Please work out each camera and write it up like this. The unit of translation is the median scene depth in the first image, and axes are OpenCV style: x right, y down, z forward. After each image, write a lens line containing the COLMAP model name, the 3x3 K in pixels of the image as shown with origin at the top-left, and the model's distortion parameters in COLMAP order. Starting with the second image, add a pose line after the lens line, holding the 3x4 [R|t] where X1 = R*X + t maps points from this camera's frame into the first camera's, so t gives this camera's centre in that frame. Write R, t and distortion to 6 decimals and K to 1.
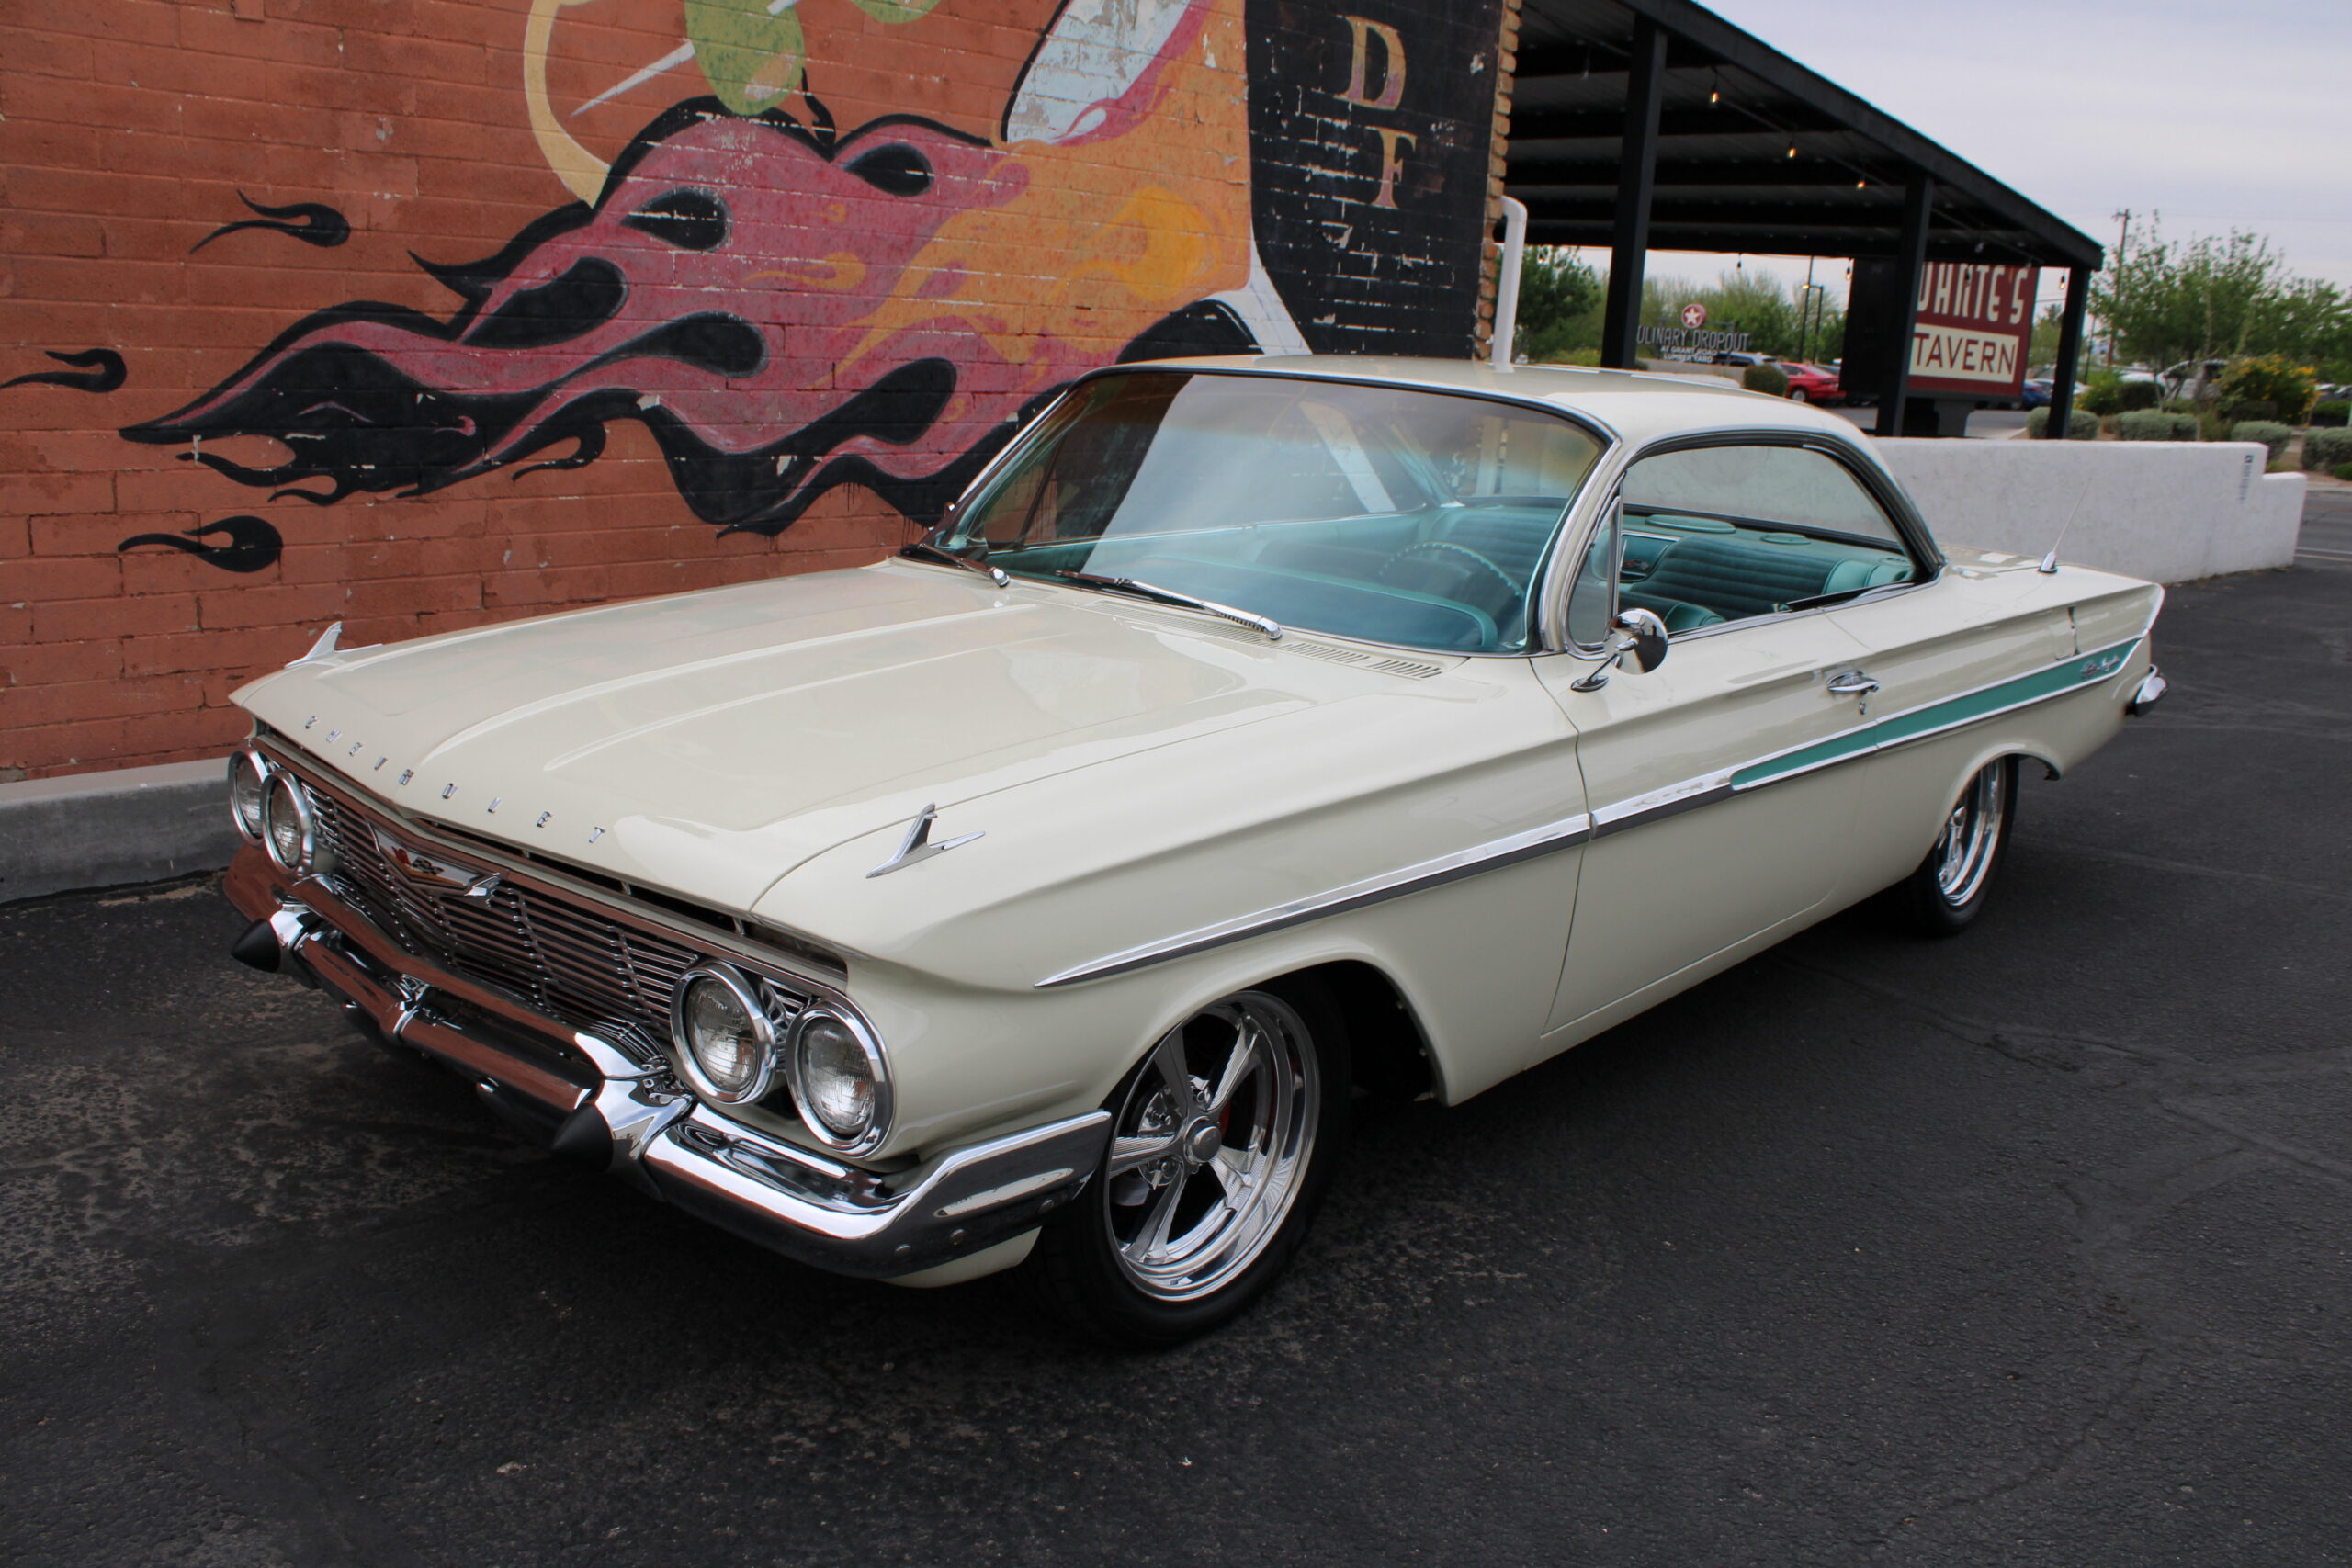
lens RADIAL K [[1955.3, 0, 1159.1], [0, 1955.3, 796.7], [0, 0, 1]] dist [-0.161396, 0.141304]
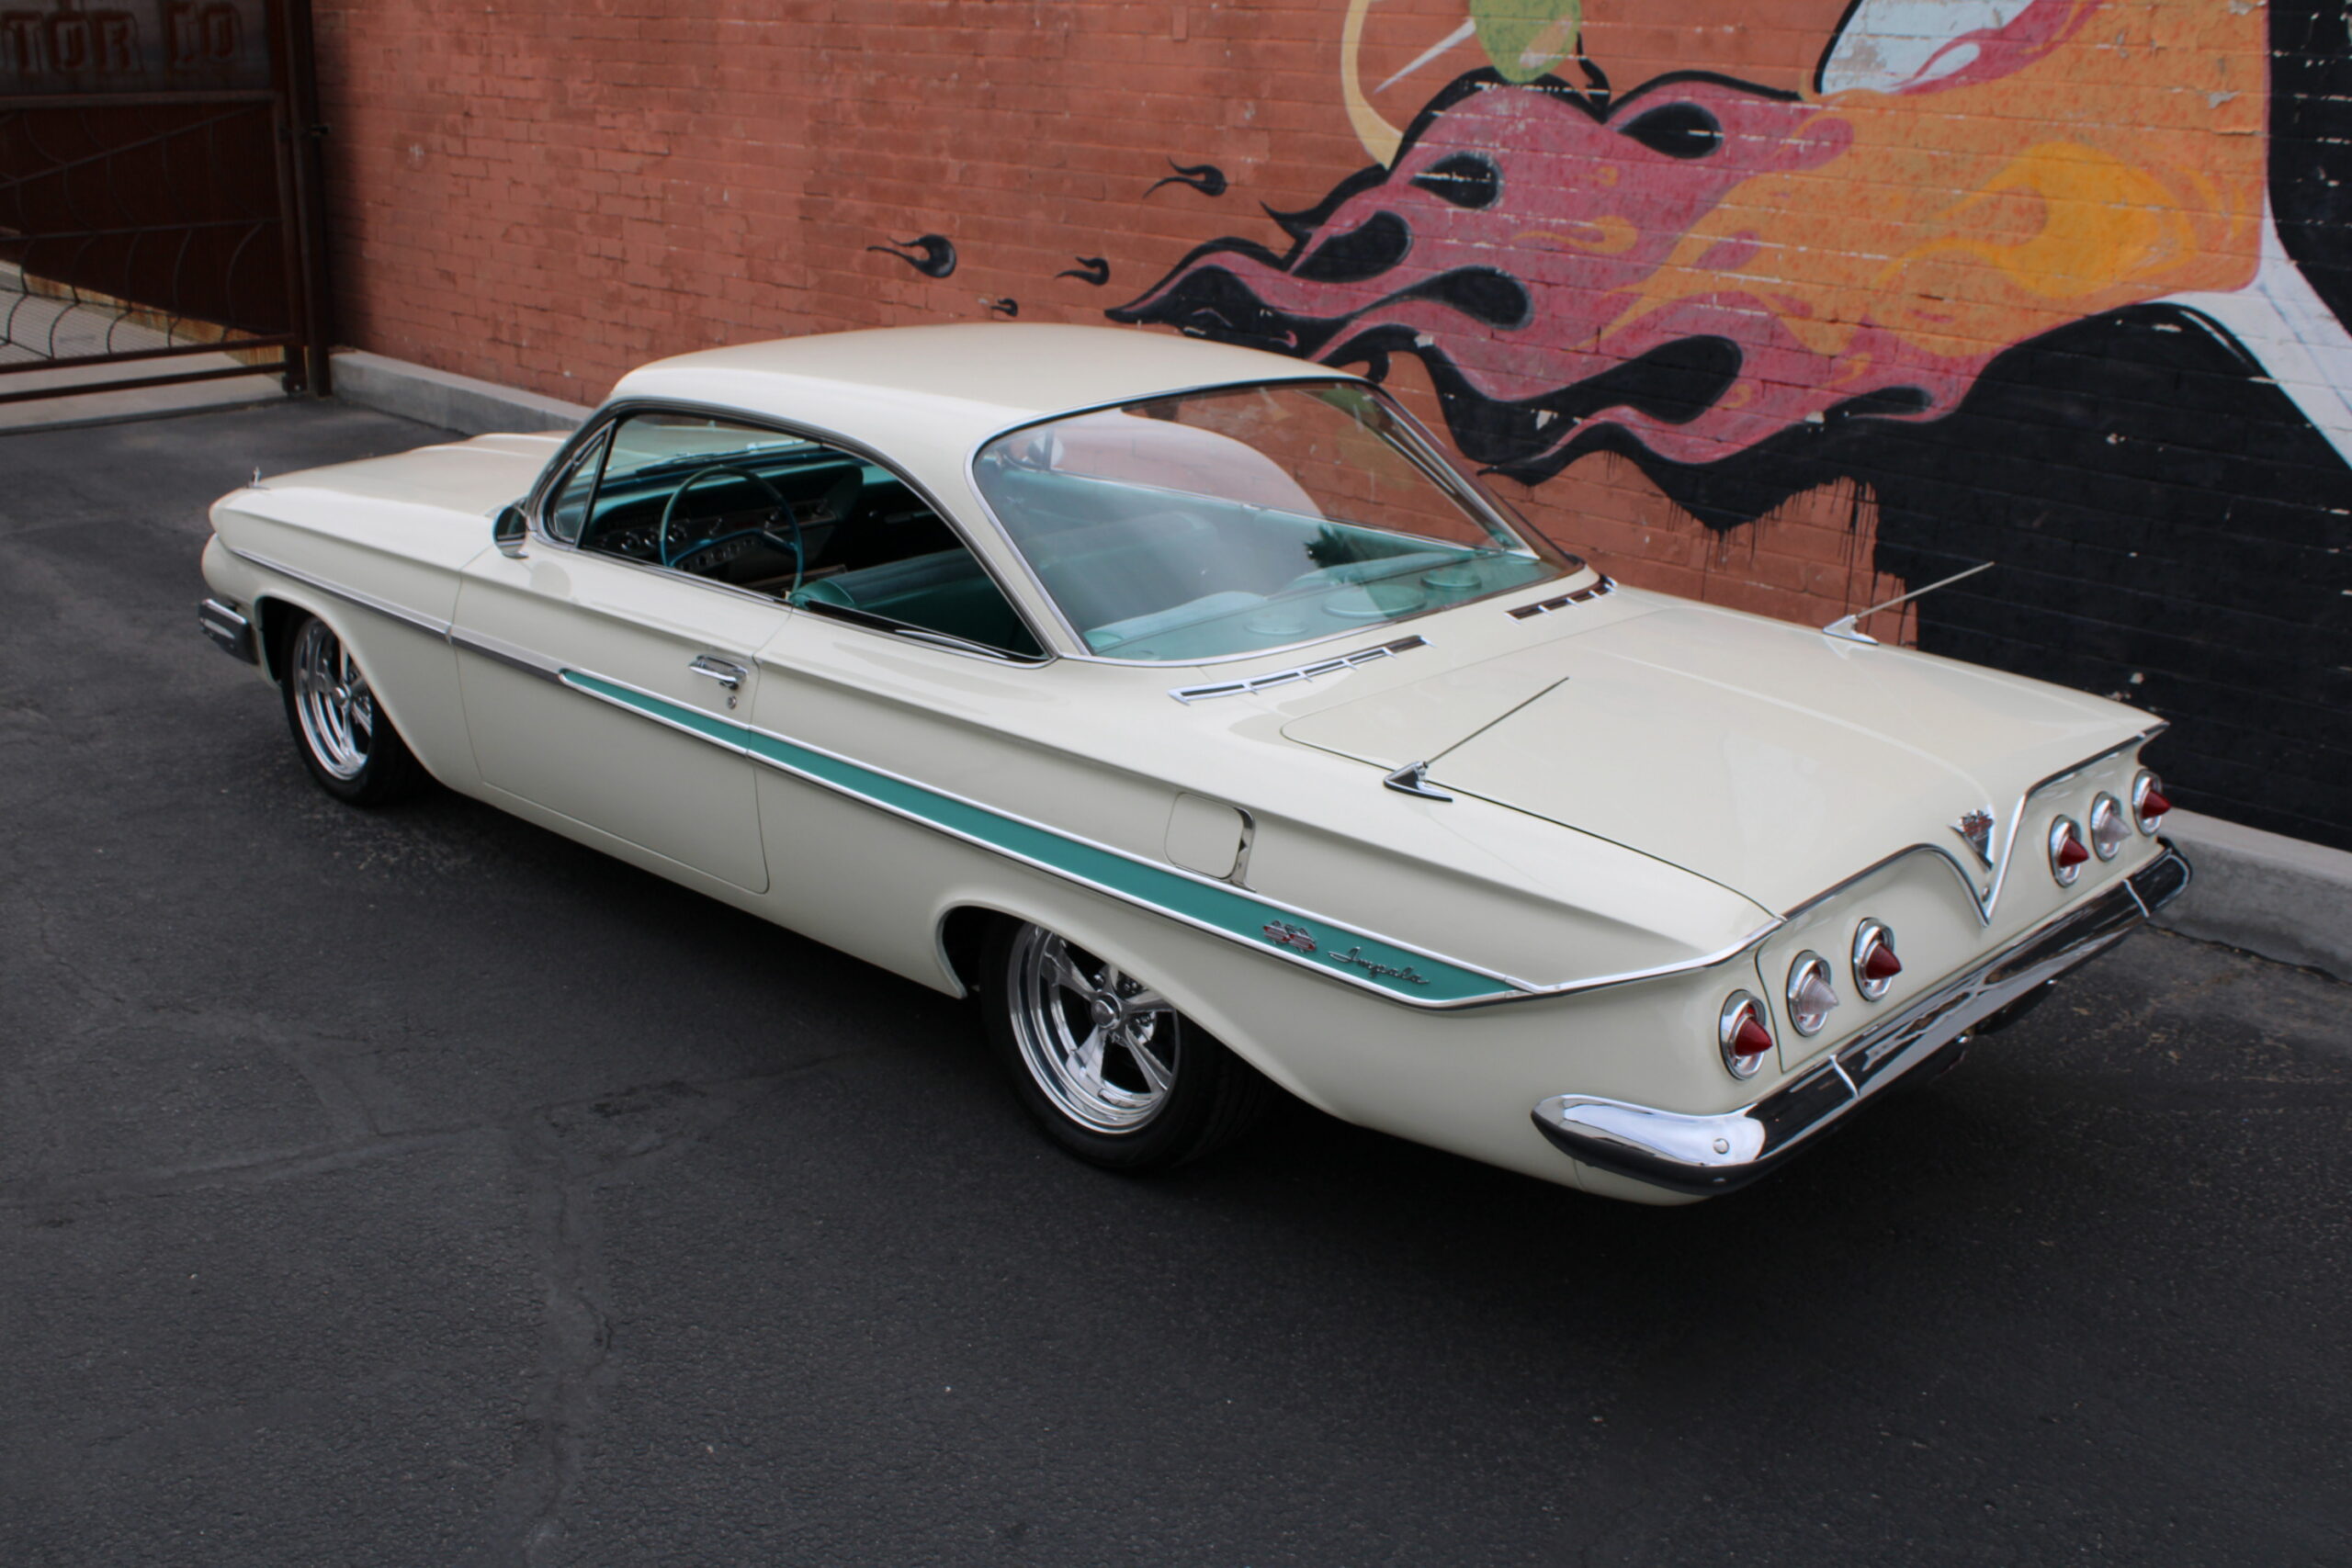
lens RADIAL K [[2366.5, 0, 1150.9], [0, 2366.5, 807.2], [0, 0, 1]] dist [-0.138471, 0.153850]
pose [[-0.018624, 0.270338, -0.962585, 1.103582], [-0.263867, 0.927290, 0.265531, -0.265735], [0.964379, 0.258939, 0.054064, 0.811706]]
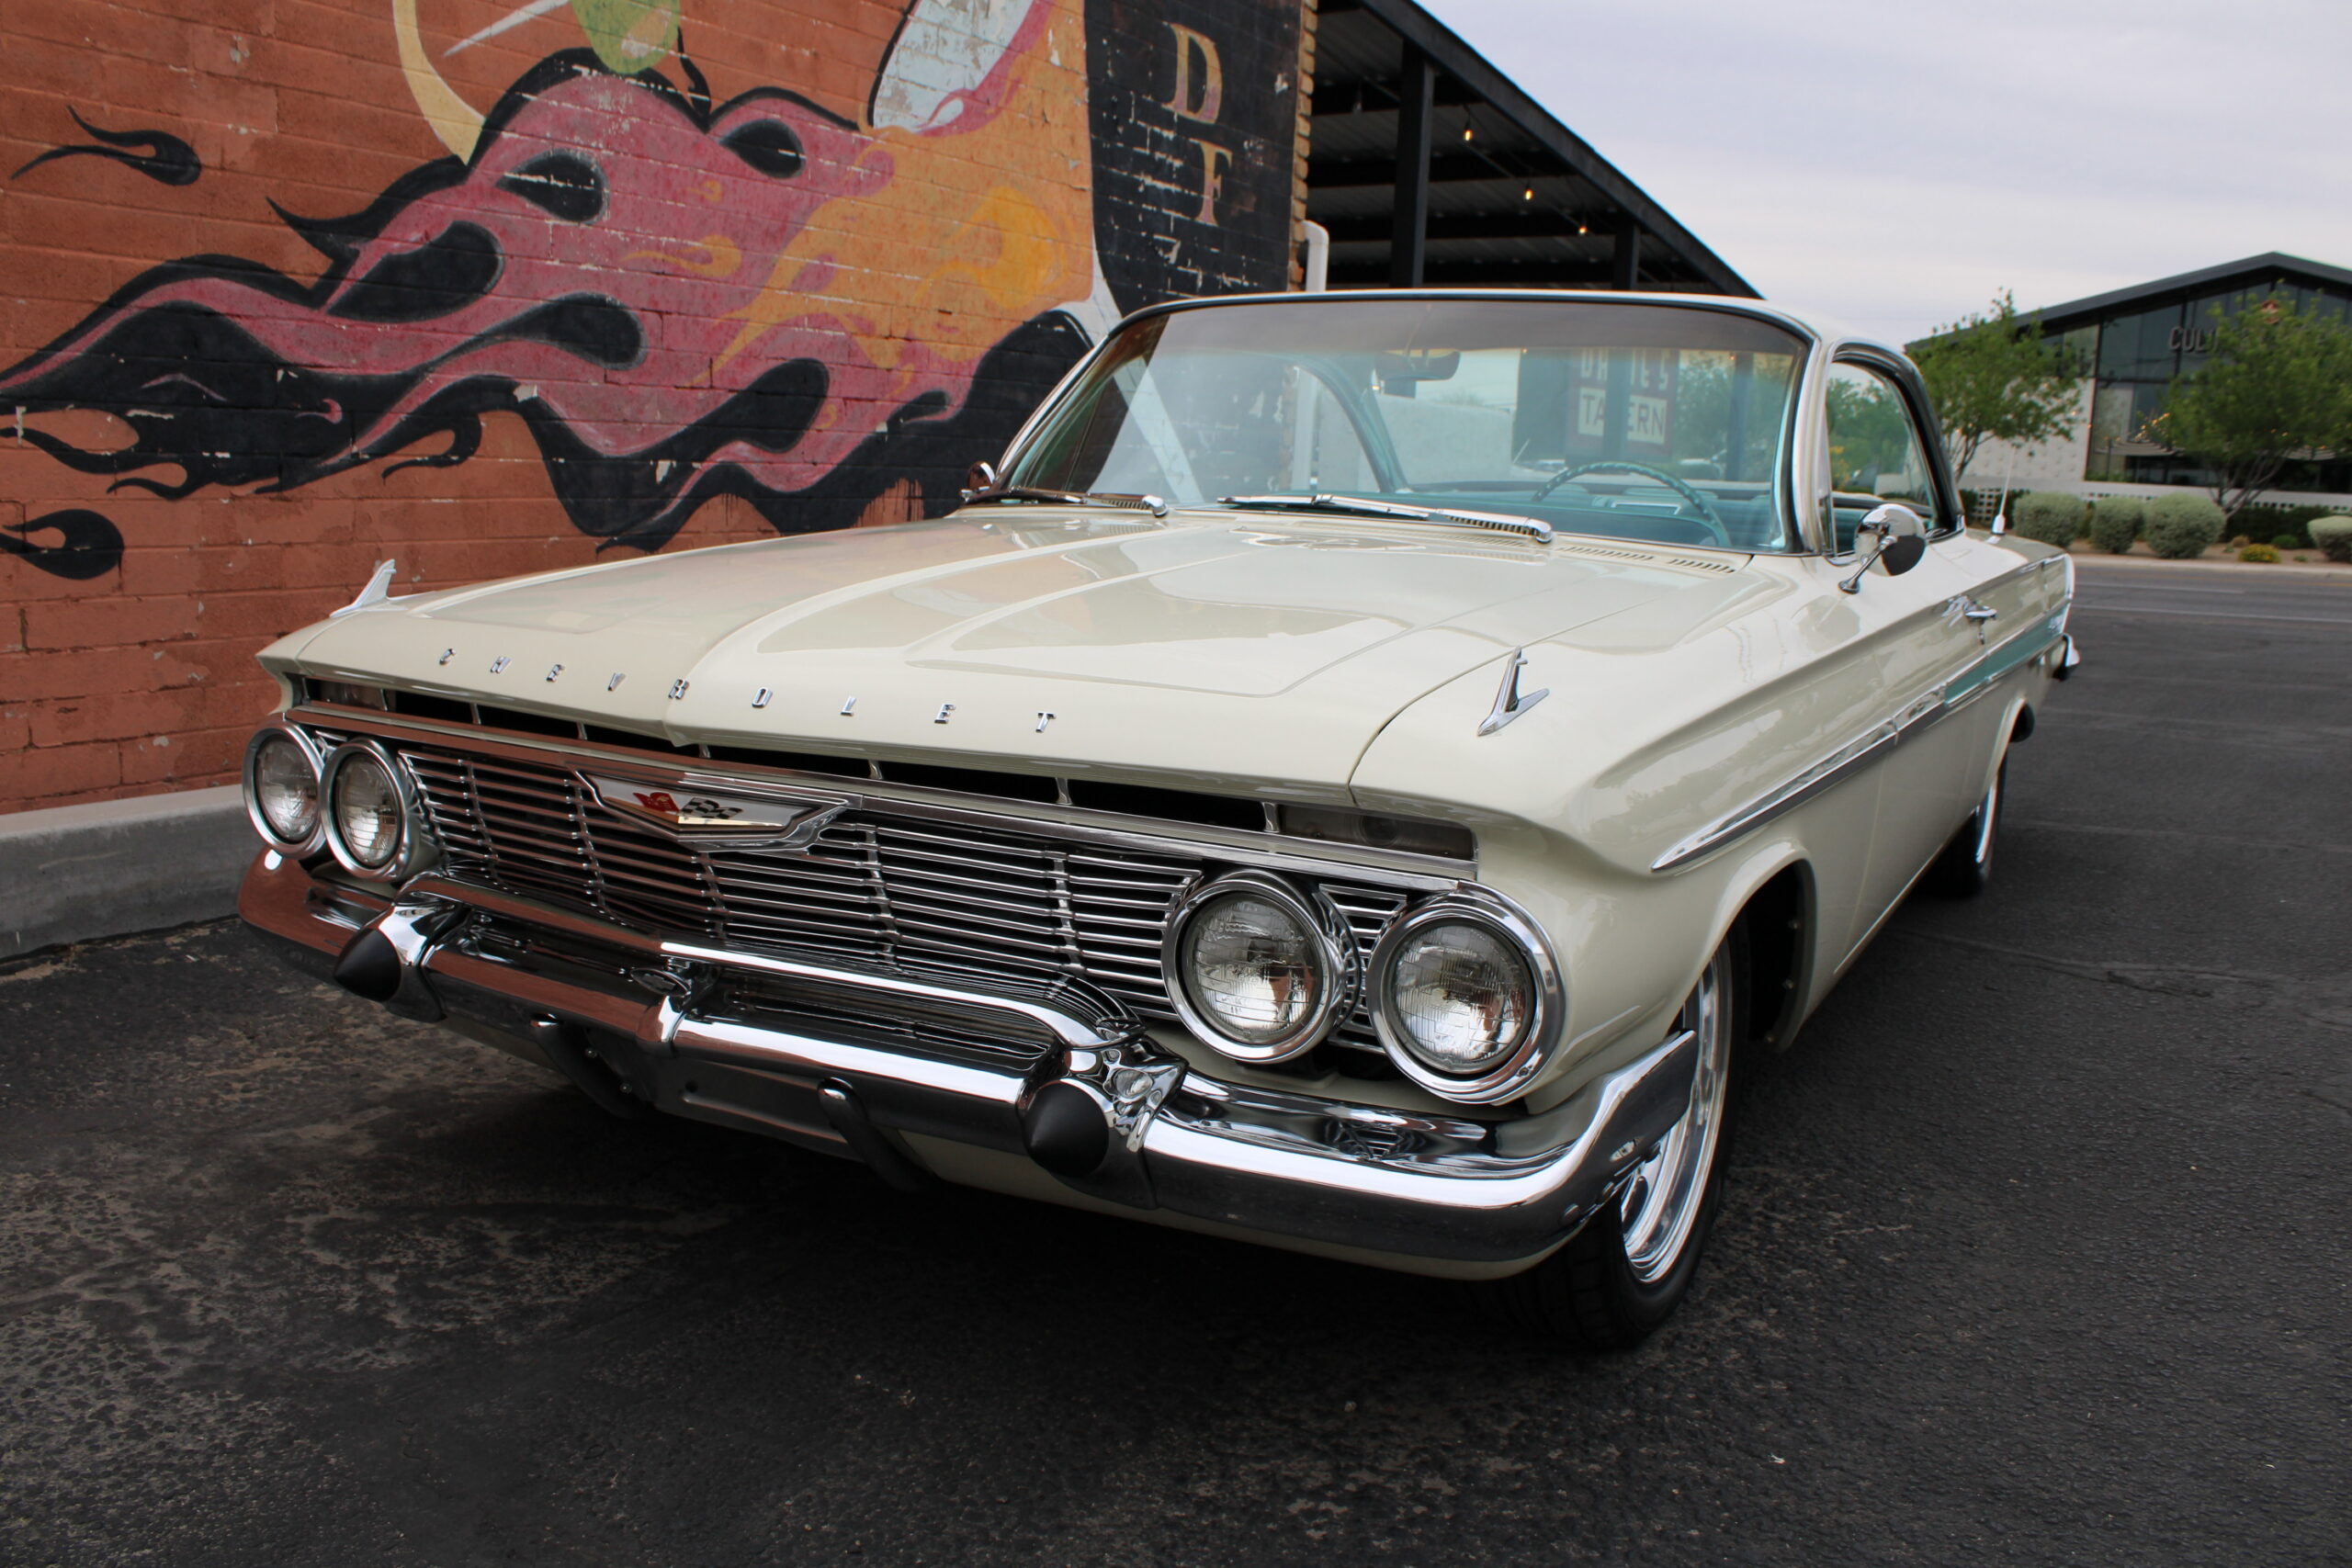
lens RADIAL K [[1955.3, 0, 1159.1], [0, 1955.3, 796.7], [0, 0, 1]] dist [-0.161396, 0.141304]
pose [[0.975952, -0.054306, 0.211114, -0.172274], [0.066243, 0.996556, -0.049884, 0.037289], [-0.207678, 0.062669, 0.976188, 0.104675]]
